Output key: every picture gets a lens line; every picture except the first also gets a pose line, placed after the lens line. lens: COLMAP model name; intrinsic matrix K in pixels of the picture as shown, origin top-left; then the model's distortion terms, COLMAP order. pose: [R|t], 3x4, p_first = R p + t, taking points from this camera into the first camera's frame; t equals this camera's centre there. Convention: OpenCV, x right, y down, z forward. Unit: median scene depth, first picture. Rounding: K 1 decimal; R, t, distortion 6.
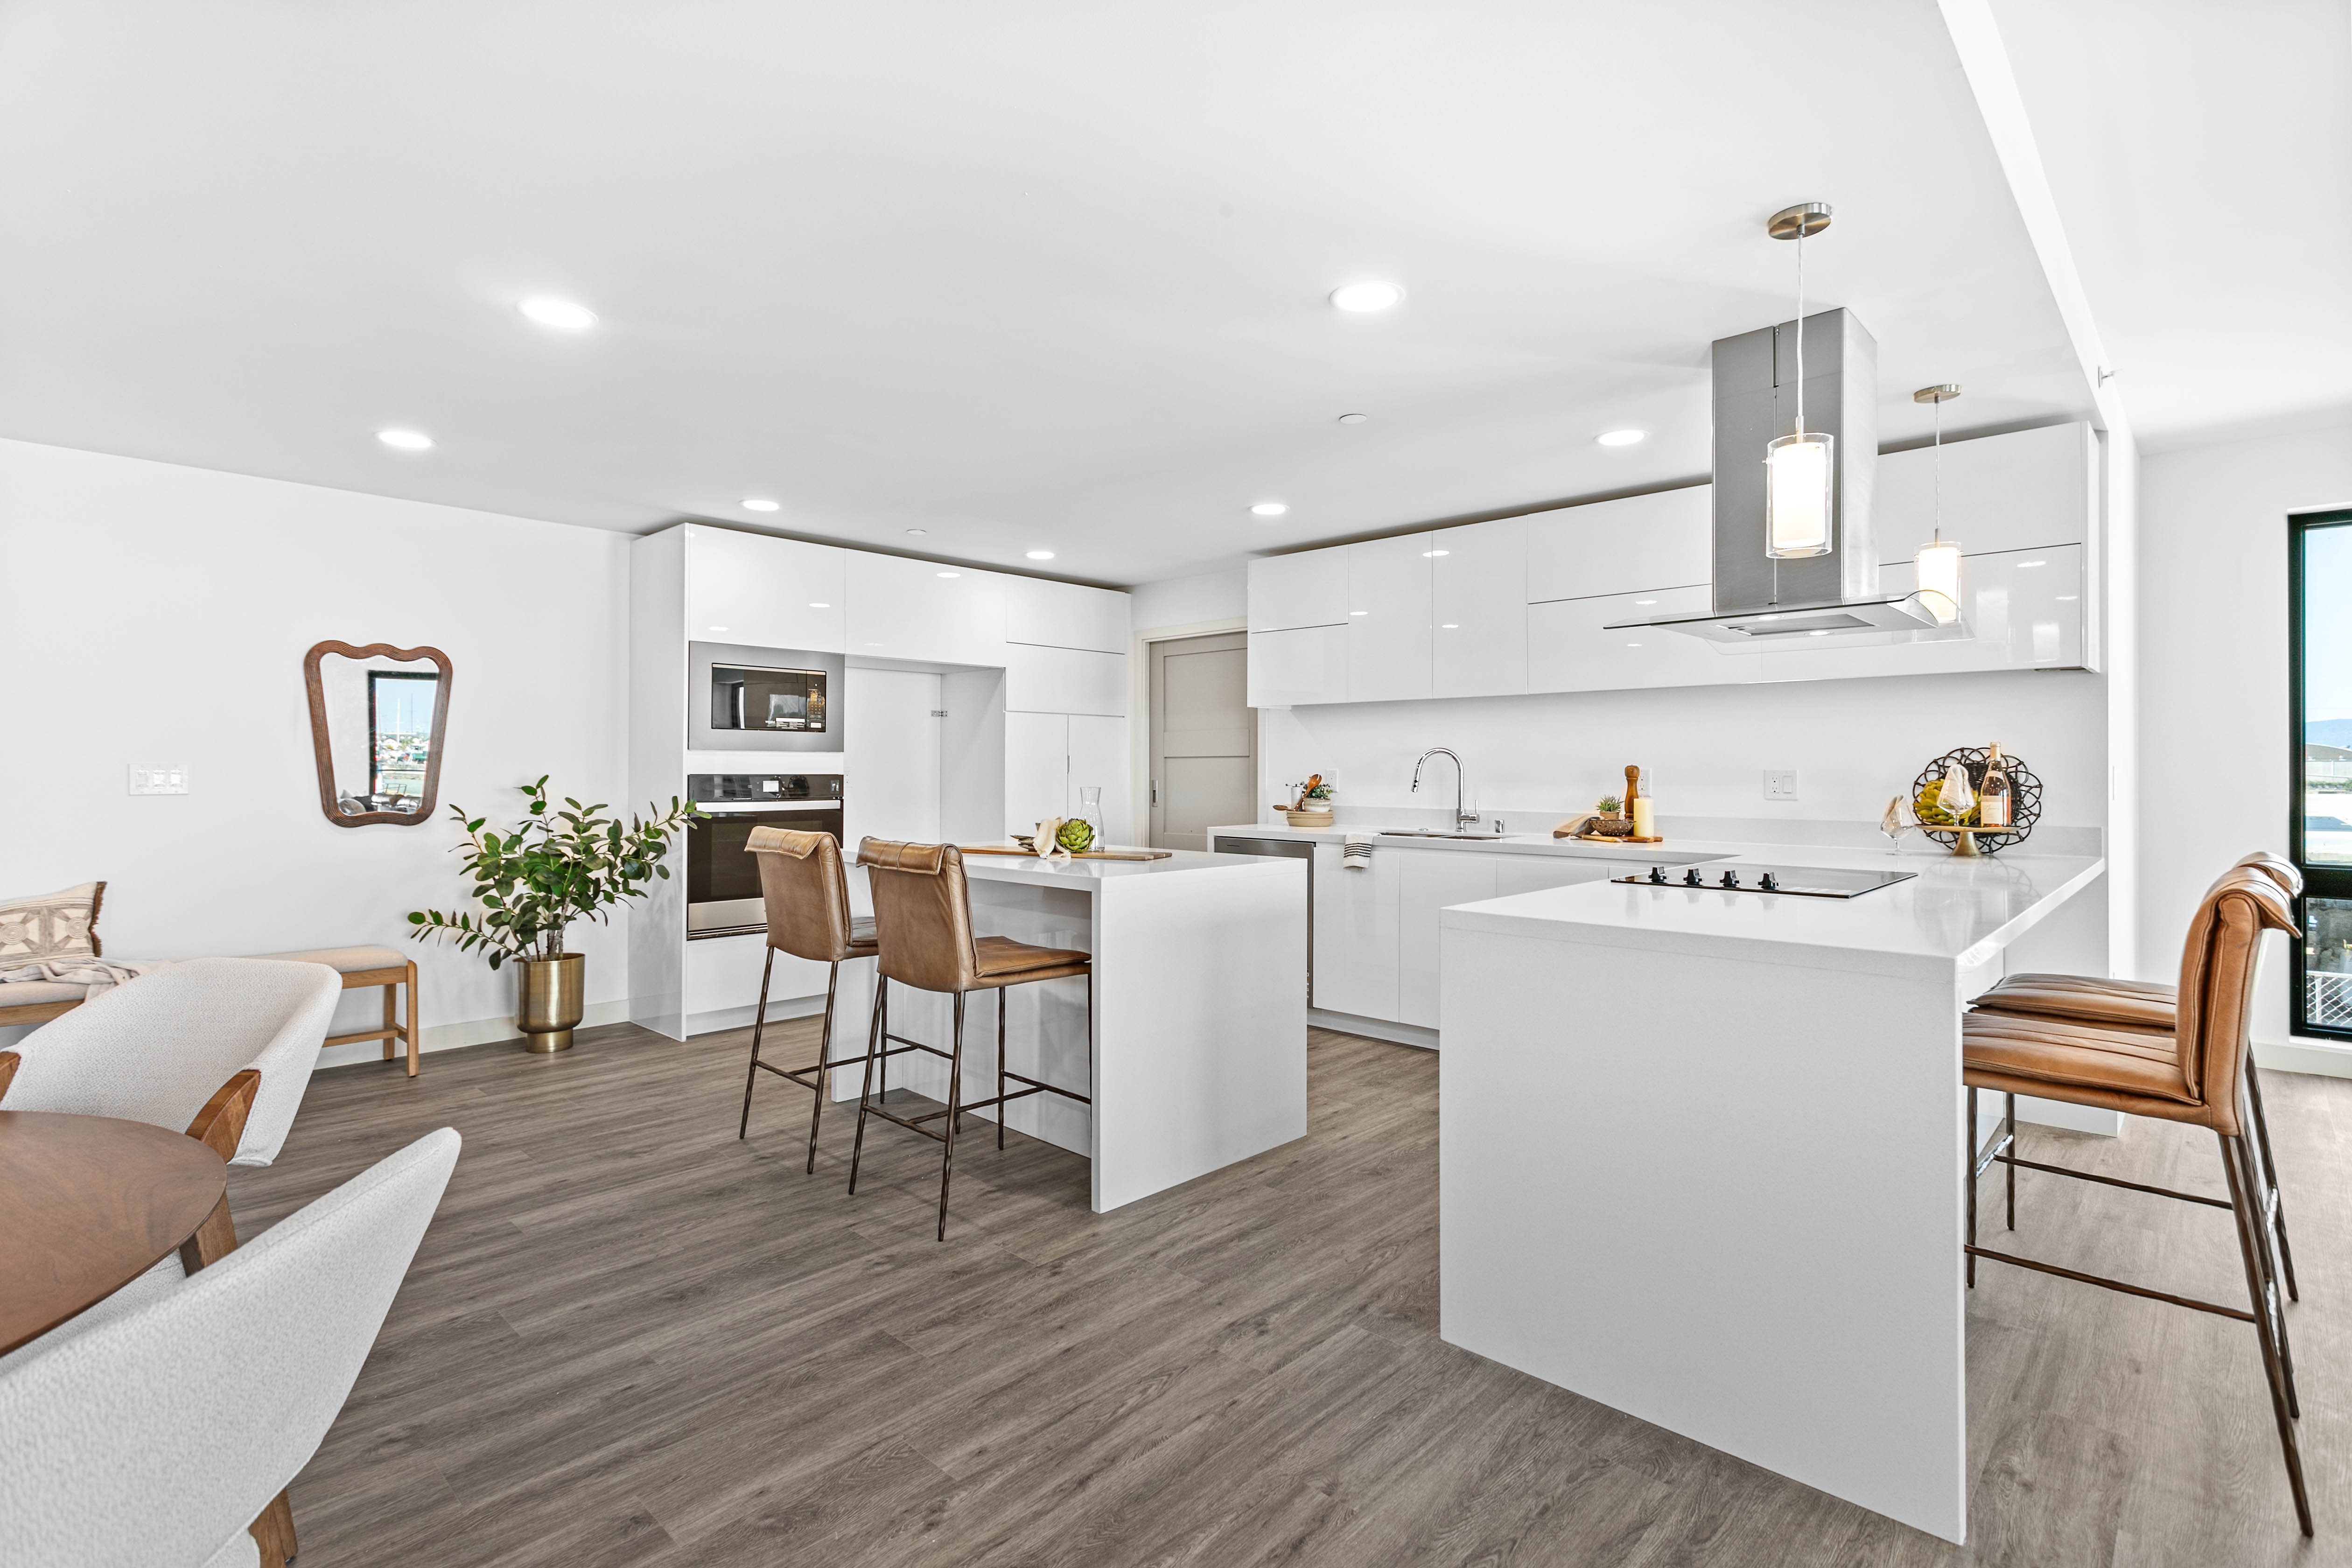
lens RADIAL K [[1113.6, 0, 1175.0], [0, 1113.6, 763.7], [0, 0, 1]] dist [0.001842, 0.001306]
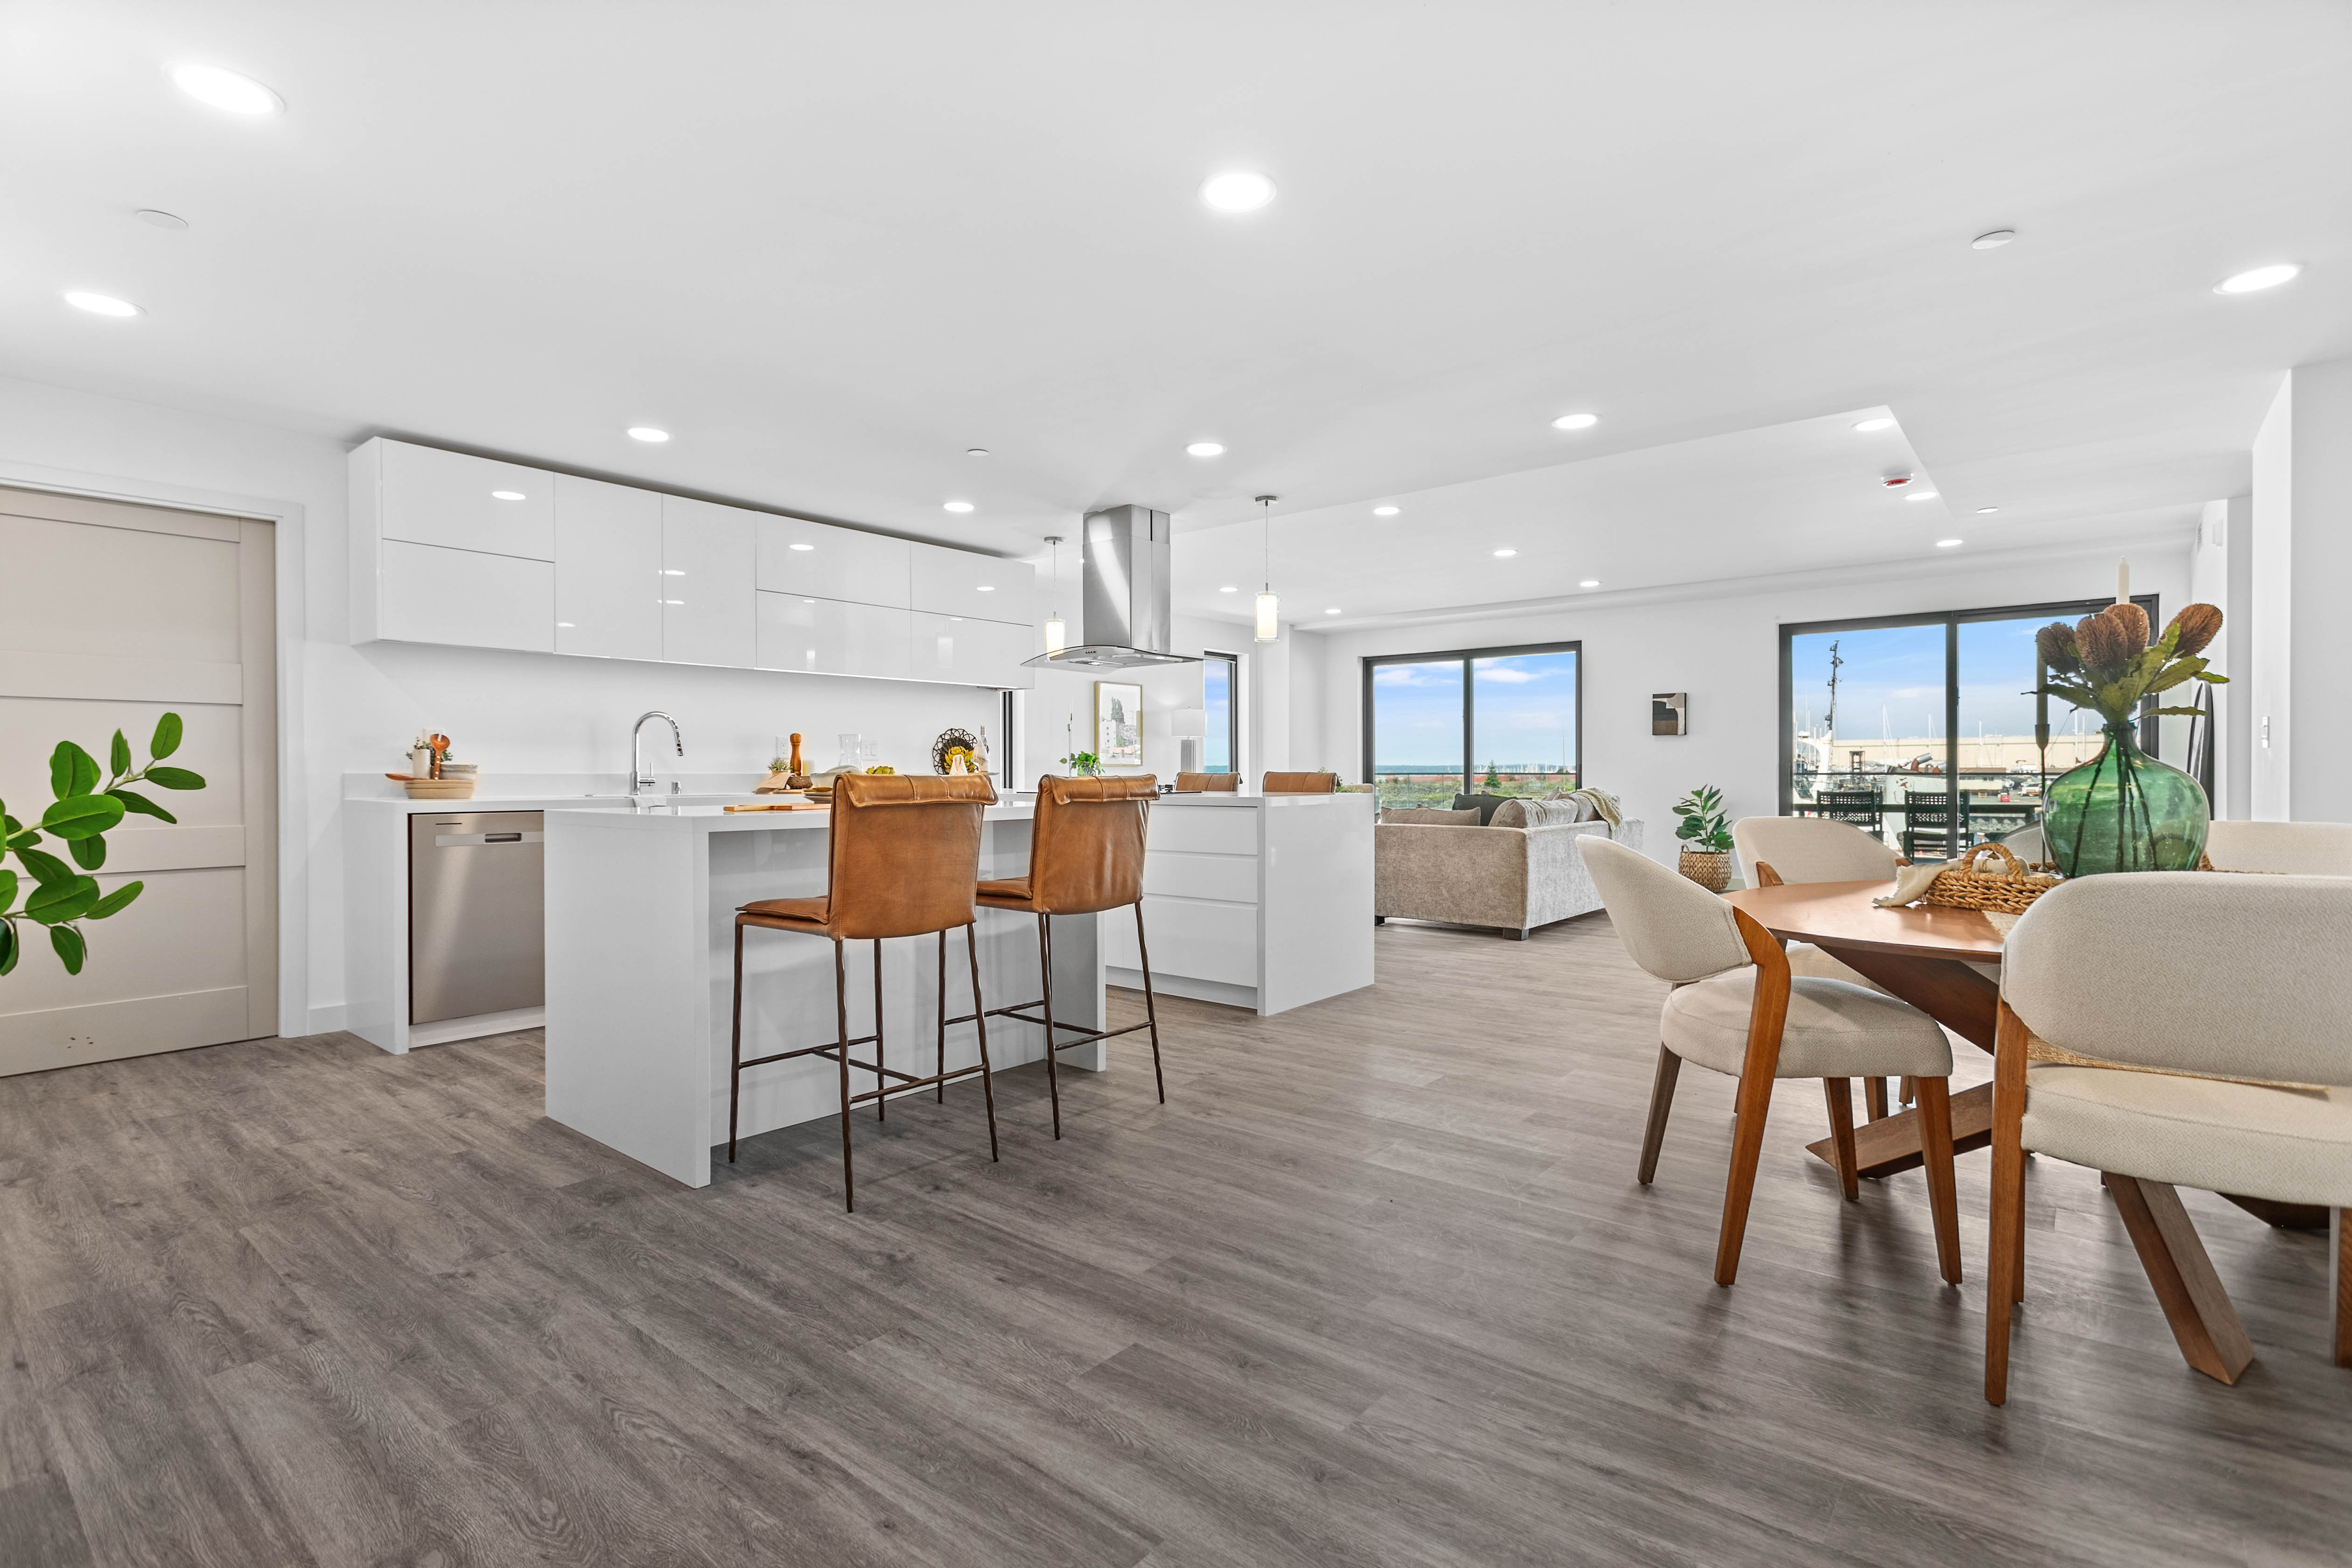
lens RADIAL K [[1107.5, 0, 1176.0], [0, 1107.5, 784.0], [0, 0, 1]] dist [0.003165, -0.000024]
pose [[-0.069249, -0.012406, 0.997522, -1.067685], [-0.002662, 0.999921, 0.012251, 0.052173], [-0.997596, -0.001807, -0.069276, 0.813862]]
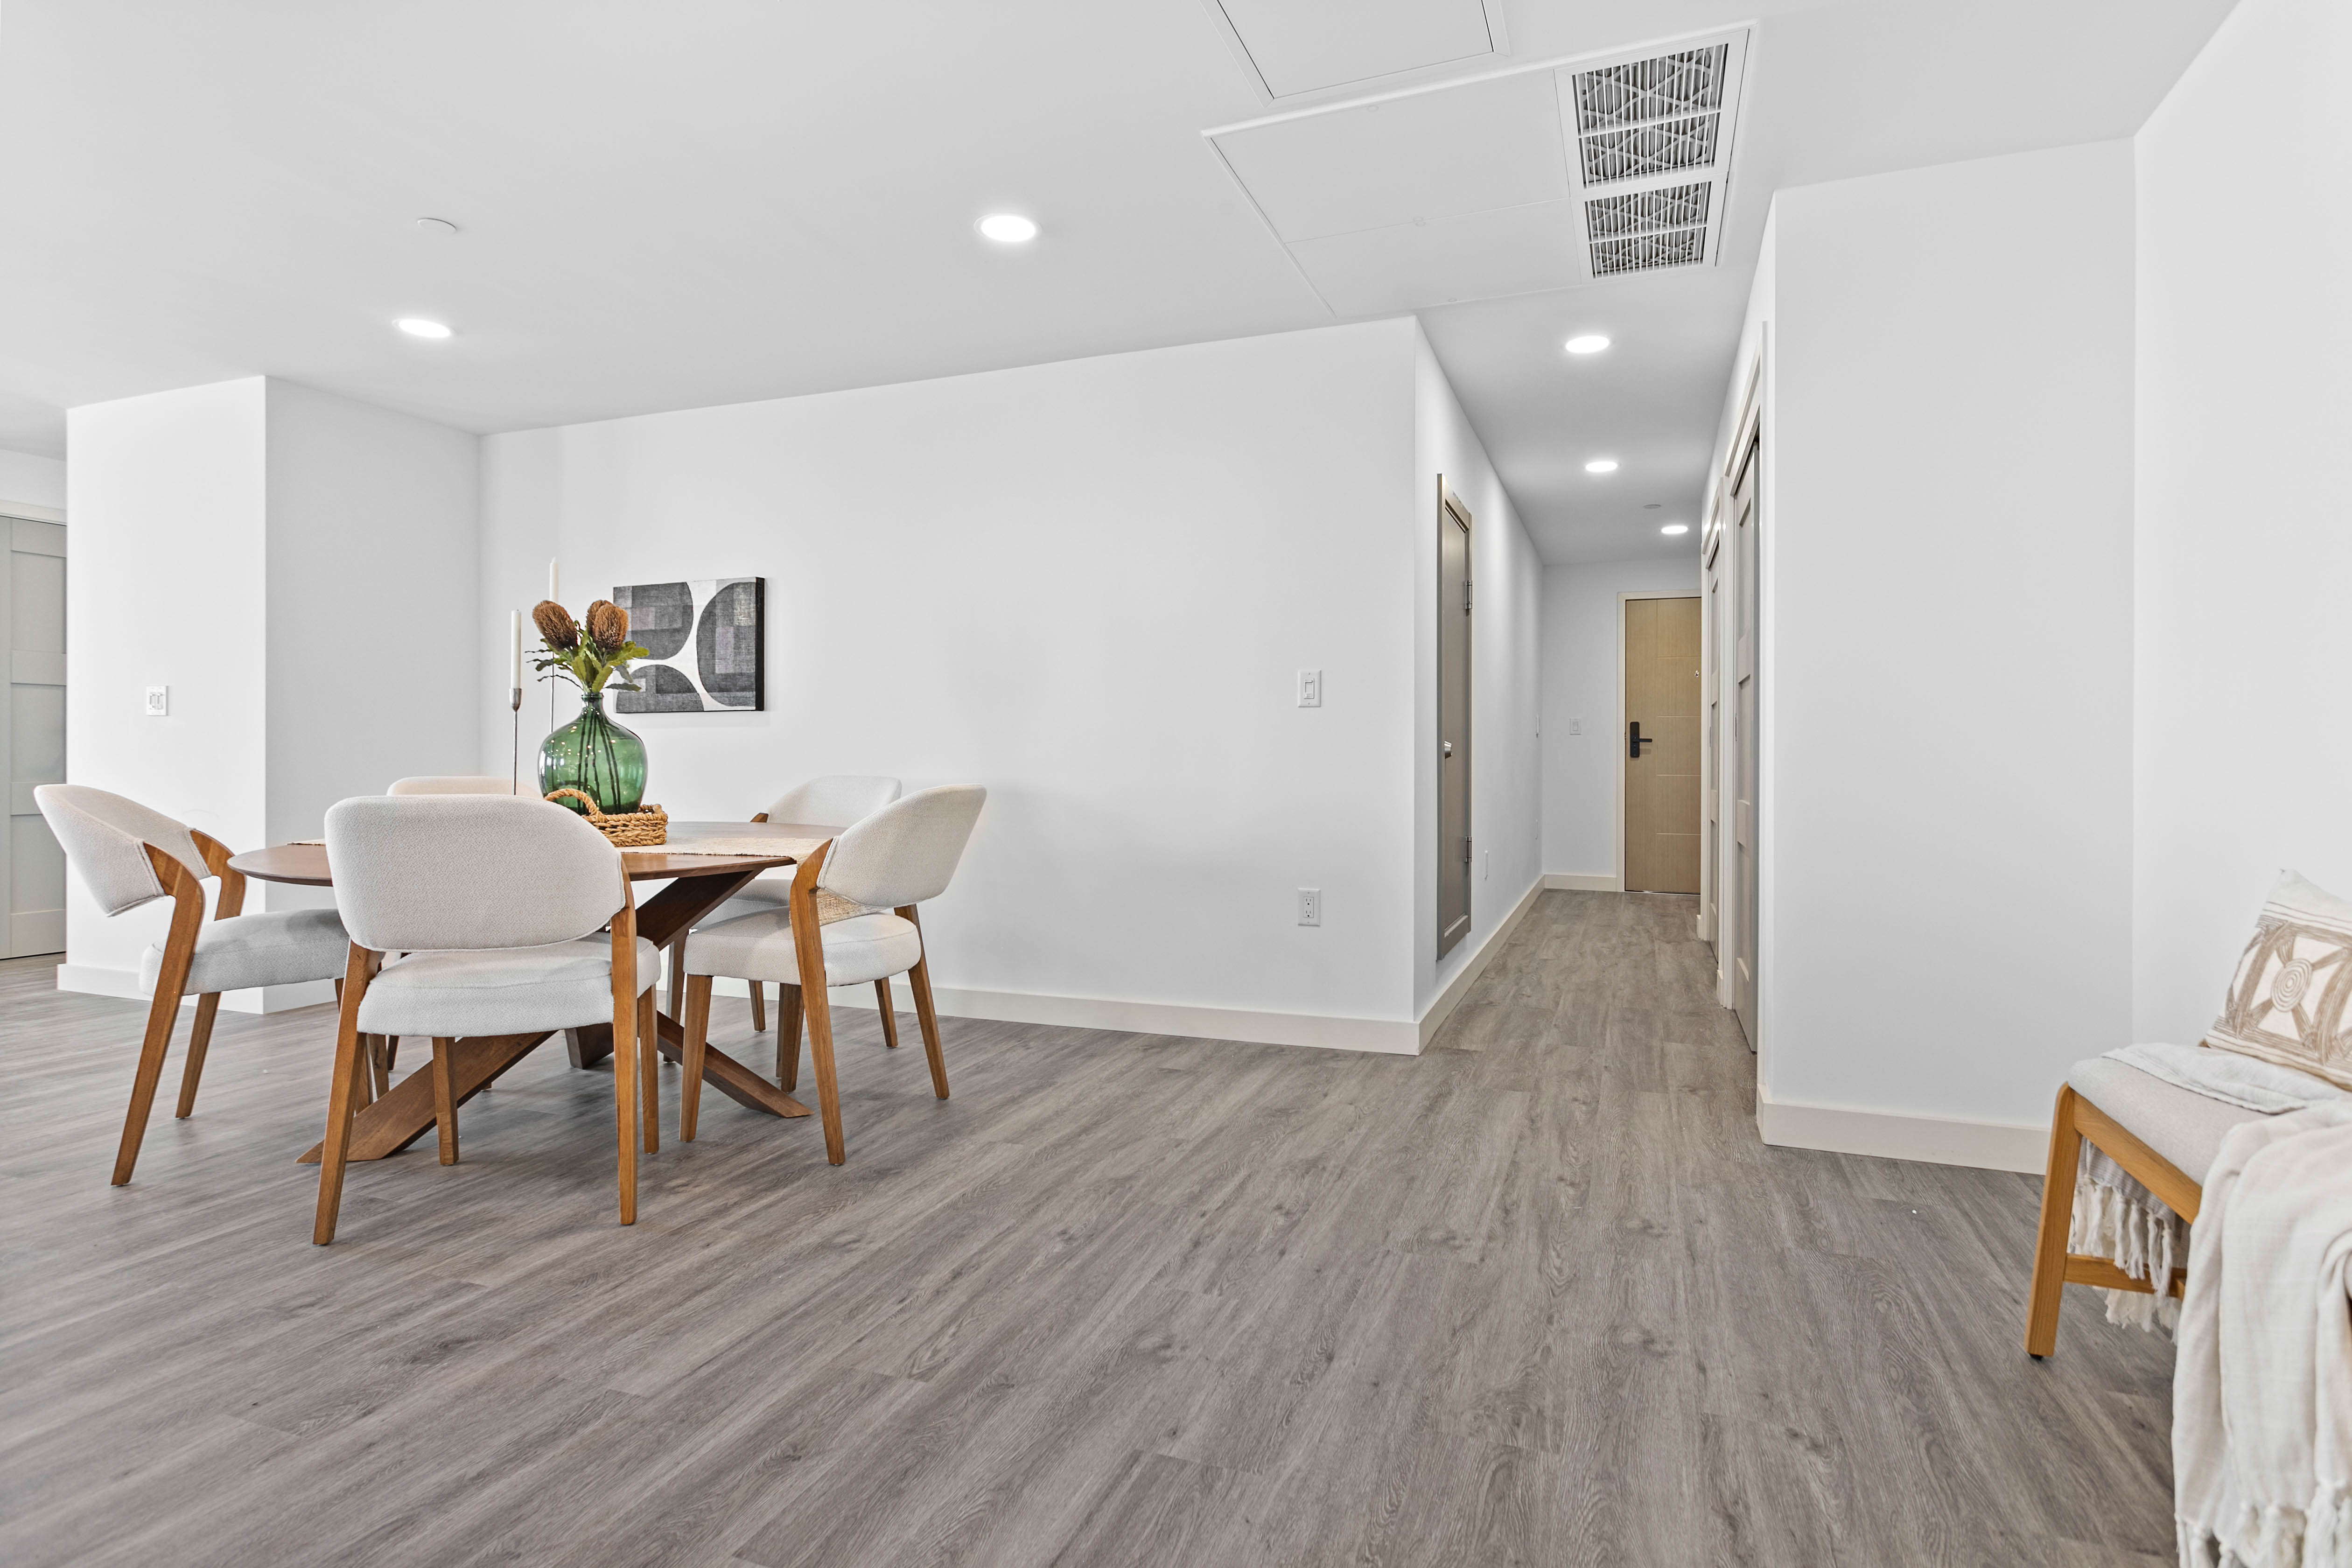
lens RADIAL K [[1207.8, 0, 1173.8], [0, 1207.8, 763.7], [0, 0, 1]] dist [0.000121, 0.000603]
pose [[-0.924022, -0.005332, -0.382302, -0.528344], [-0.004363, 0.999985, -0.003403, 0.076135], [0.382315, -0.001476, -0.924031, 1.198746]]
